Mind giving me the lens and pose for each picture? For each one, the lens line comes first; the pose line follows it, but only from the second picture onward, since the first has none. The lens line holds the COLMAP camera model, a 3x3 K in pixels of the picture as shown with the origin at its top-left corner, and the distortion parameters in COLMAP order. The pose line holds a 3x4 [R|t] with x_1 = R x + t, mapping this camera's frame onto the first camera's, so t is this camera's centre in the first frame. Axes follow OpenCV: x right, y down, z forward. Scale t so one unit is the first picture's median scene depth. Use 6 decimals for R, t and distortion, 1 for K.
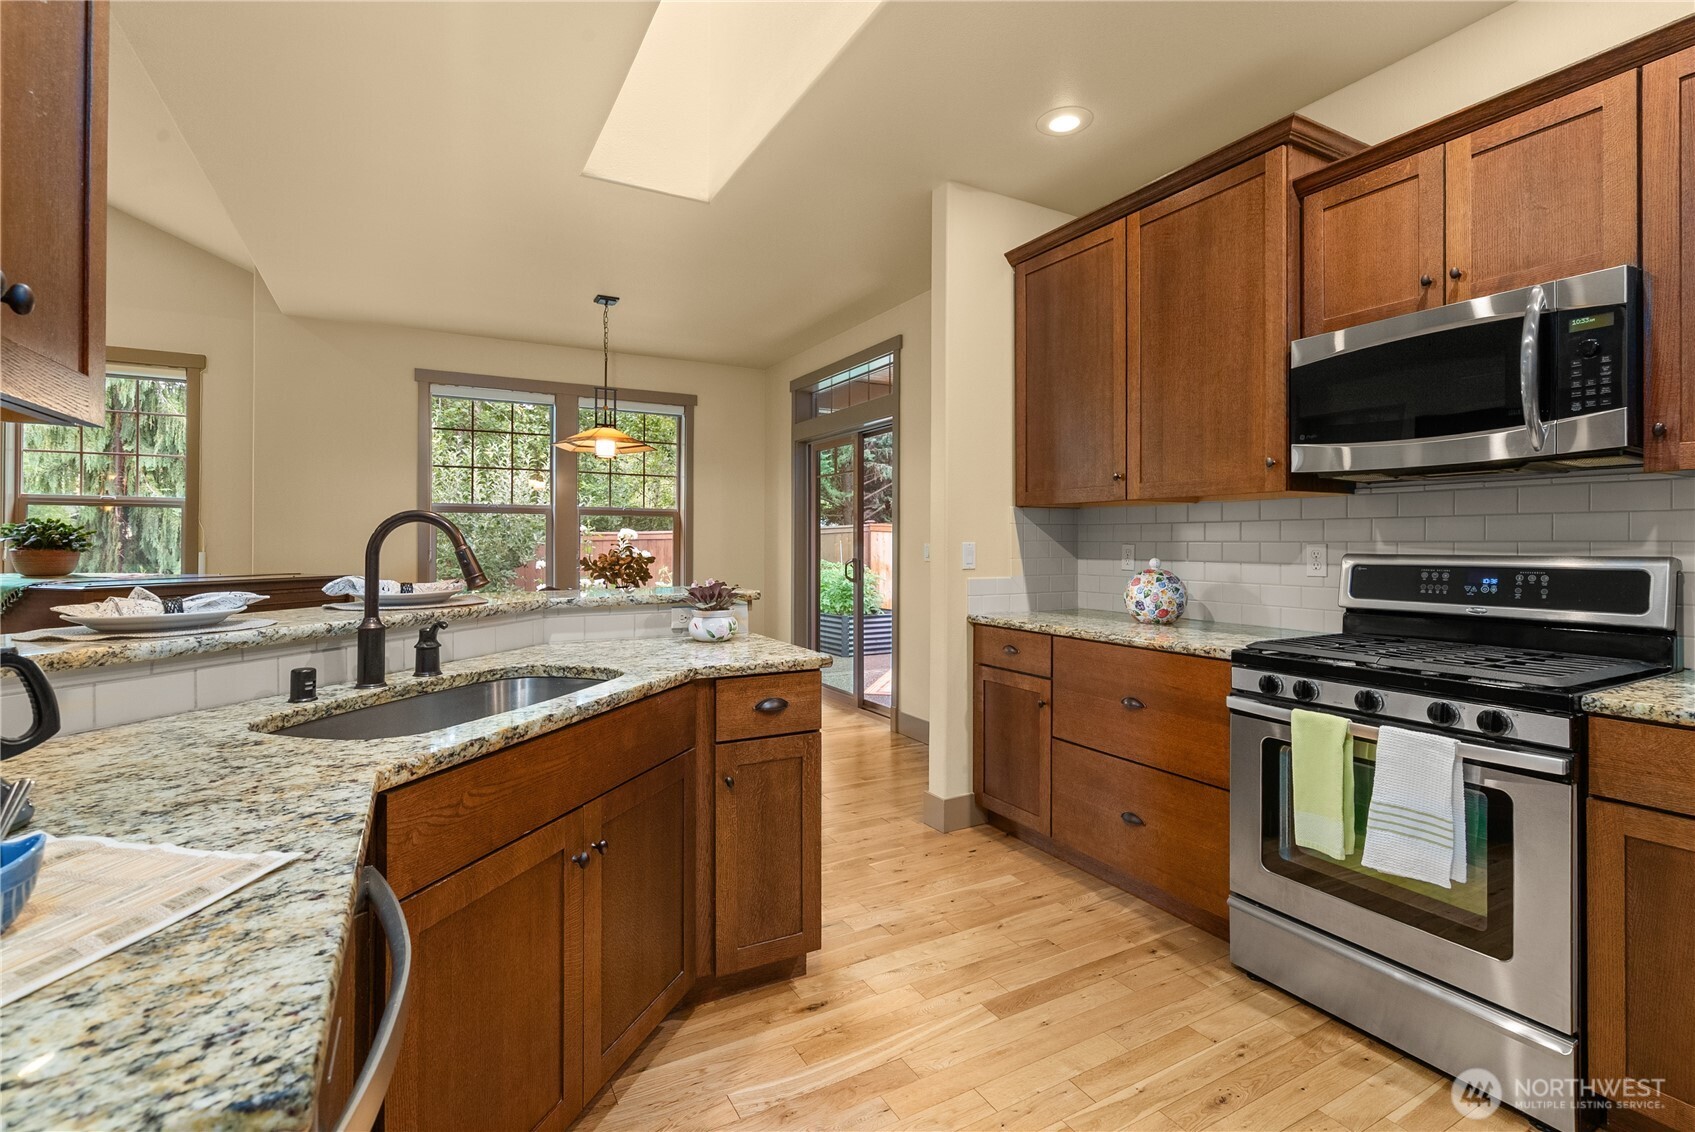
lens RADIAL K [[774.0, 0, 859.7], [0, 774.0, 540.4], [0, 0, 1]] dist [-0.005731, 0.001808]
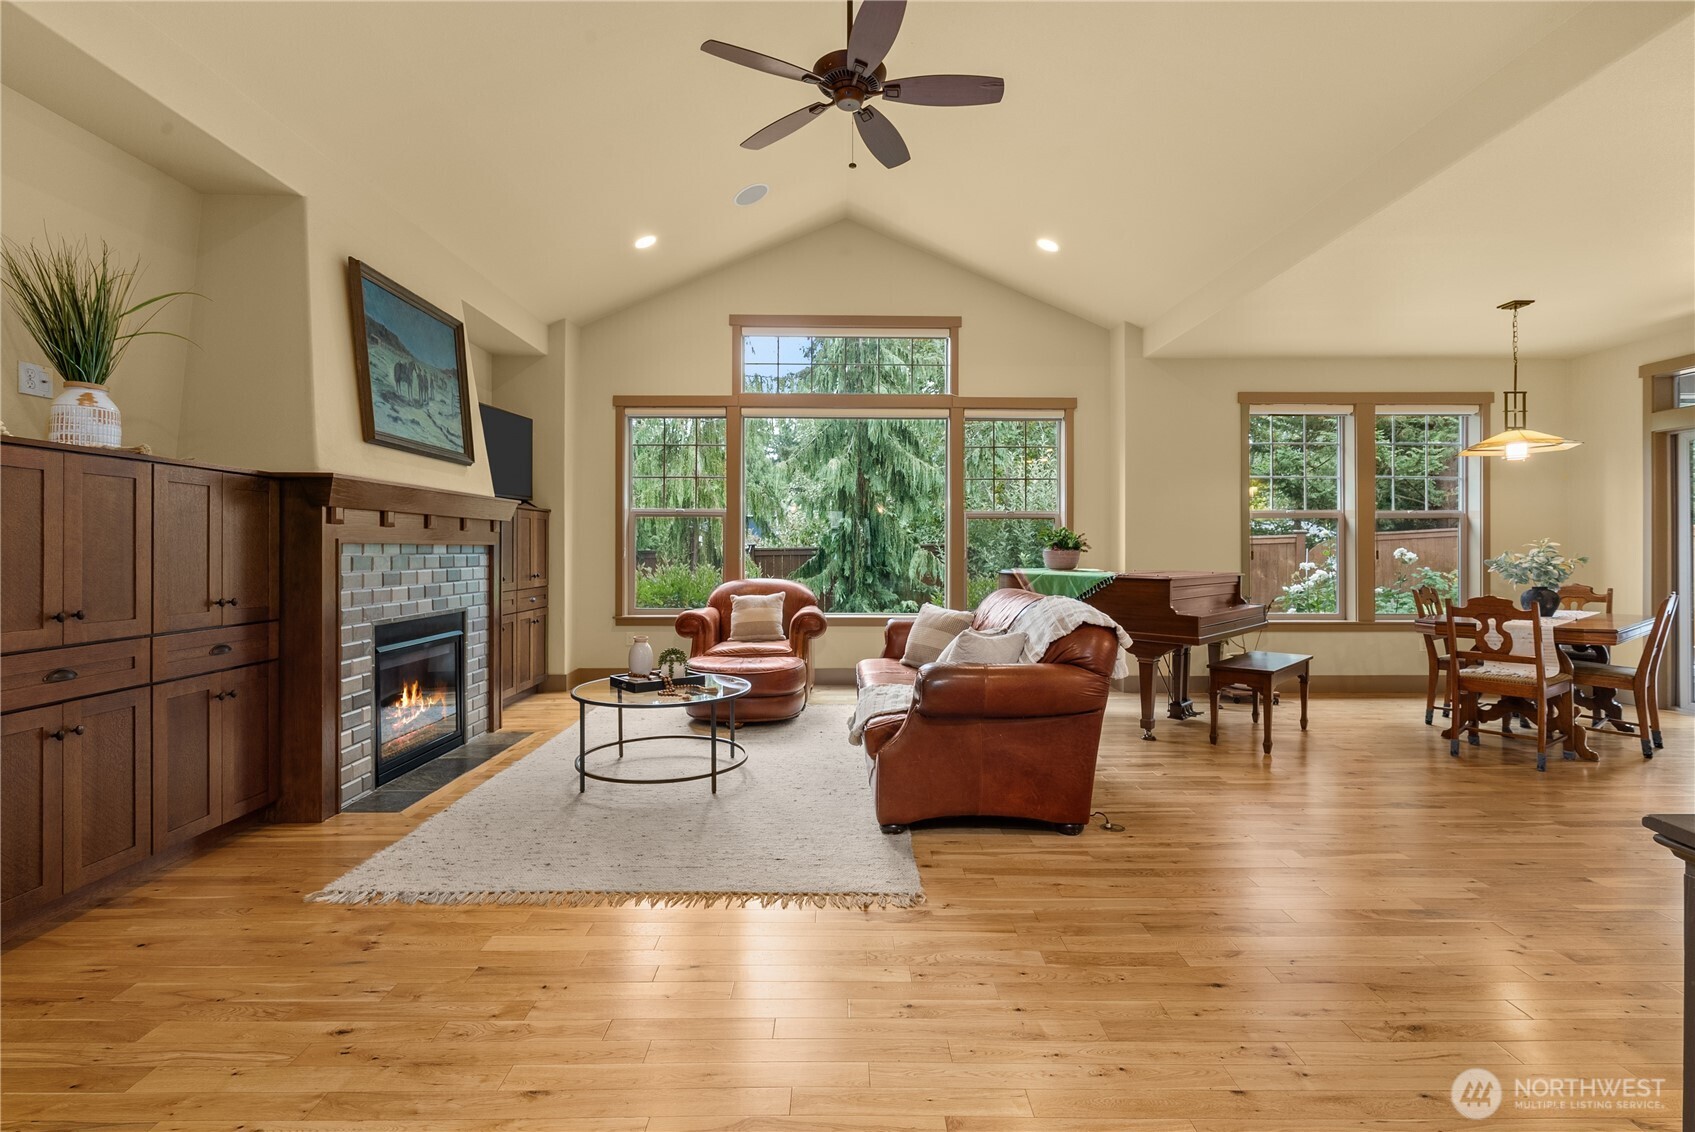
lens RADIAL K [[774.0, 0, 839.7], [0, 774.0, 550.6], [0, 0, 1]] dist [-0.005731, 0.001808]
pose [[0.869147, -0.002734, -0.494545, -1.253944], [0.004491, 0.999987, 0.002365, 0.011511], [0.494533, -0.004276, 0.869149, -0.660476]]
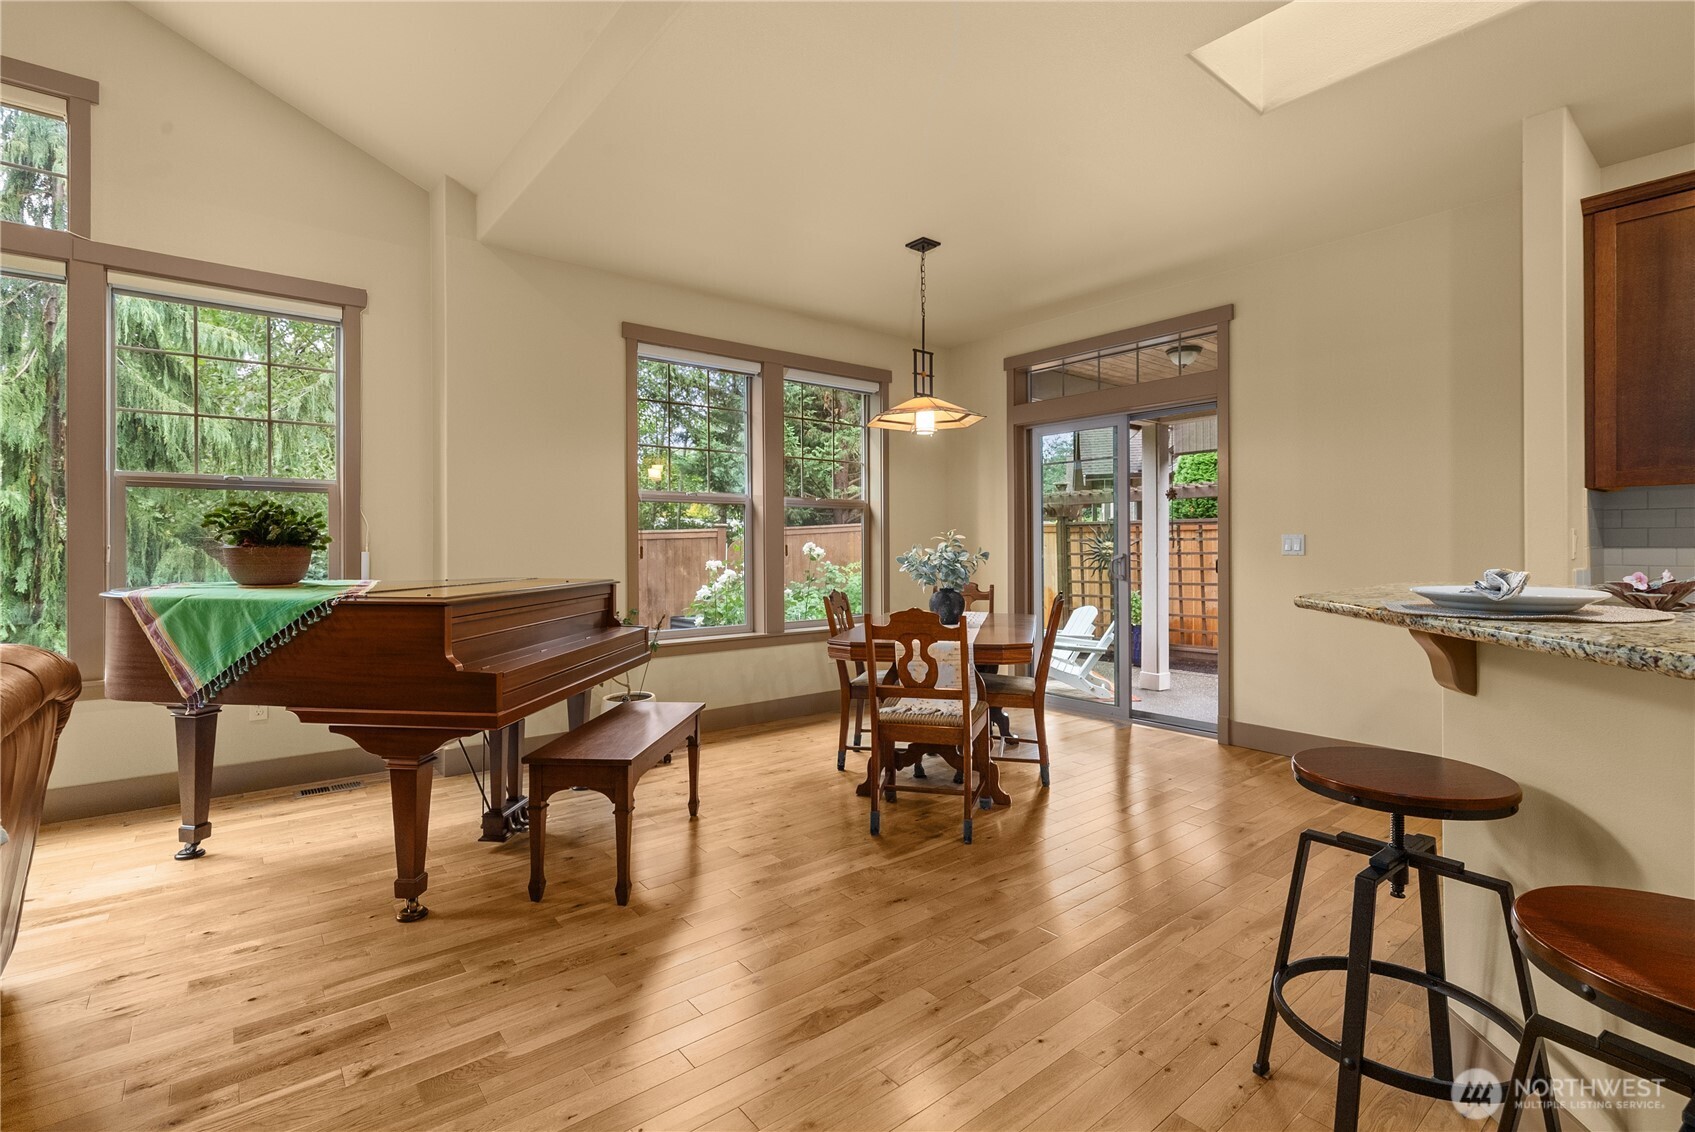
lens RADIAL K [[774.0, 0, 845.4], [0, 774.0, 550.1], [0, 0, 1]] dist [-0.005731, 0.001808]
pose [[0.986876, -0.007549, 0.161300, -1.144844], [0.005829, 0.999921, 0.011130, 0.016485], [-0.161372, -0.010044, 0.986843, 0.405494]]
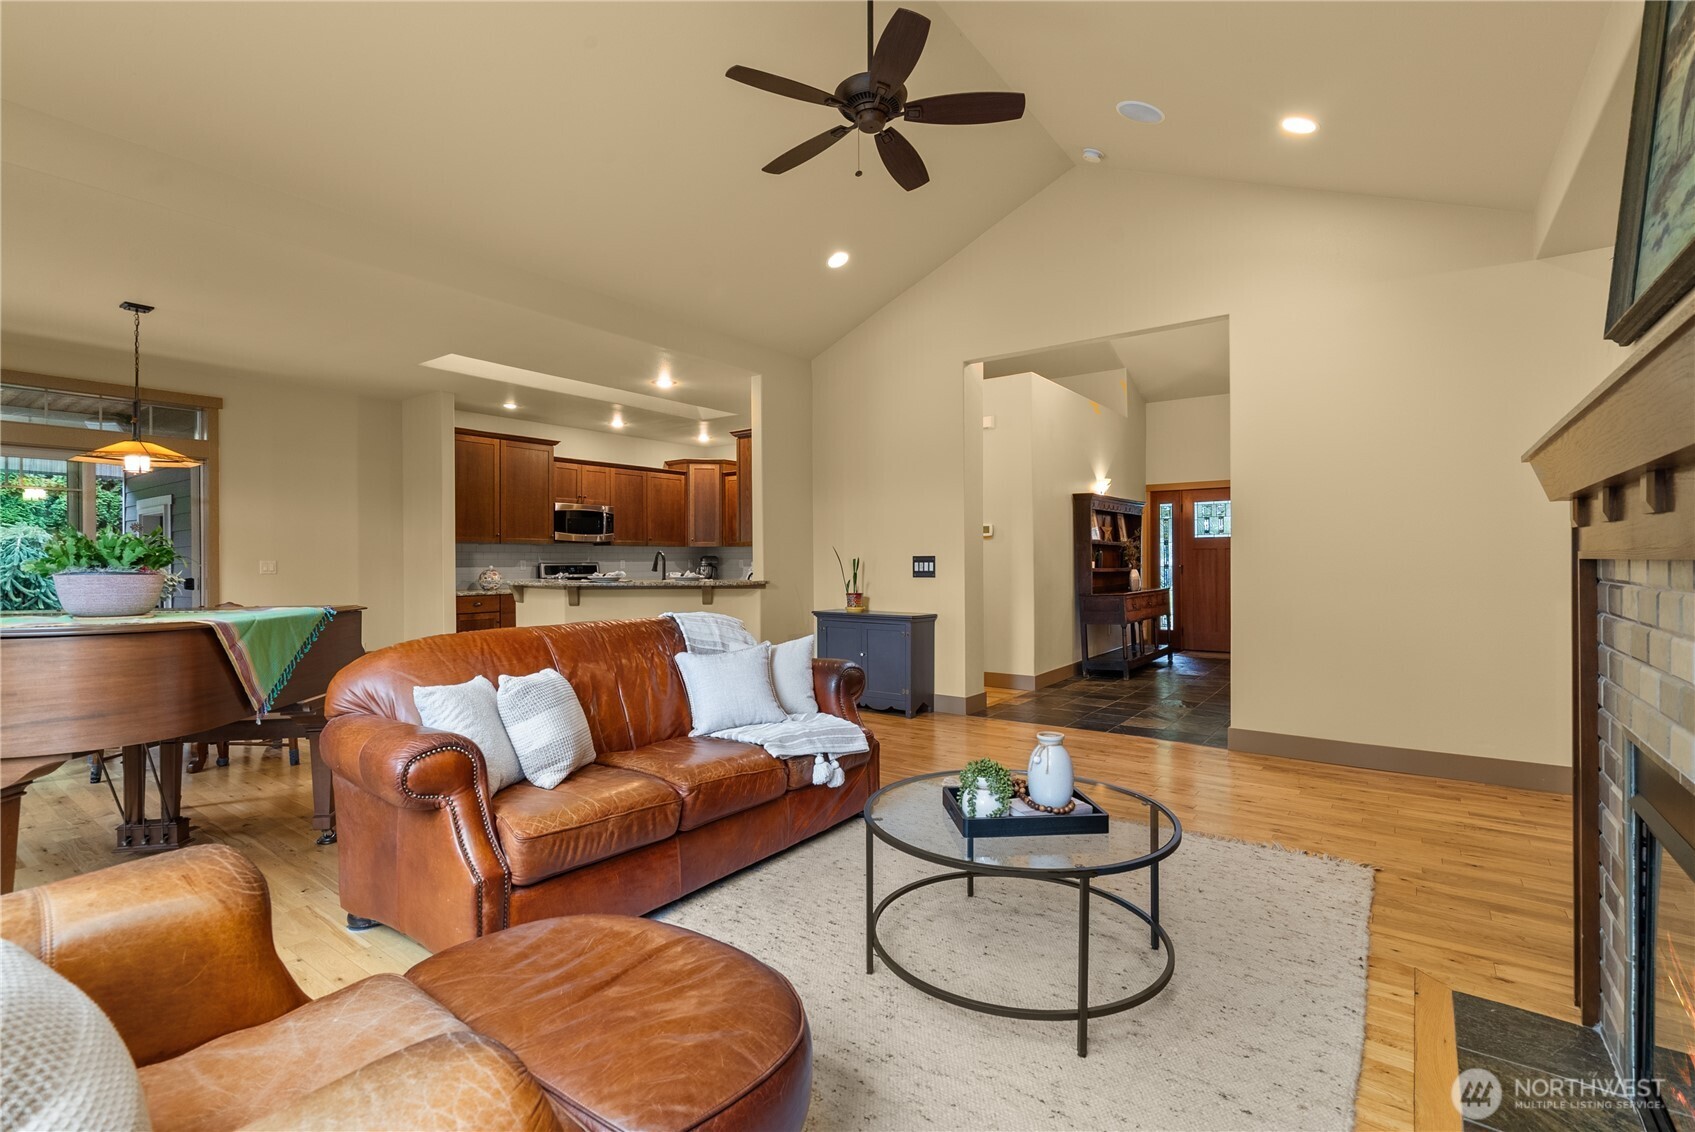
lens RADIAL K [[774.0, 0, 842.7], [0, 774.0, 559.5], [0, 0, 1]] dist [-0.005731, 0.001808]
pose [[-0.402813, -0.001942, 0.915280, -3.252441], [-0.000103, 0.999998, 0.002077, -0.005285], [-0.915282, 0.000743, -0.402813, 1.230291]]
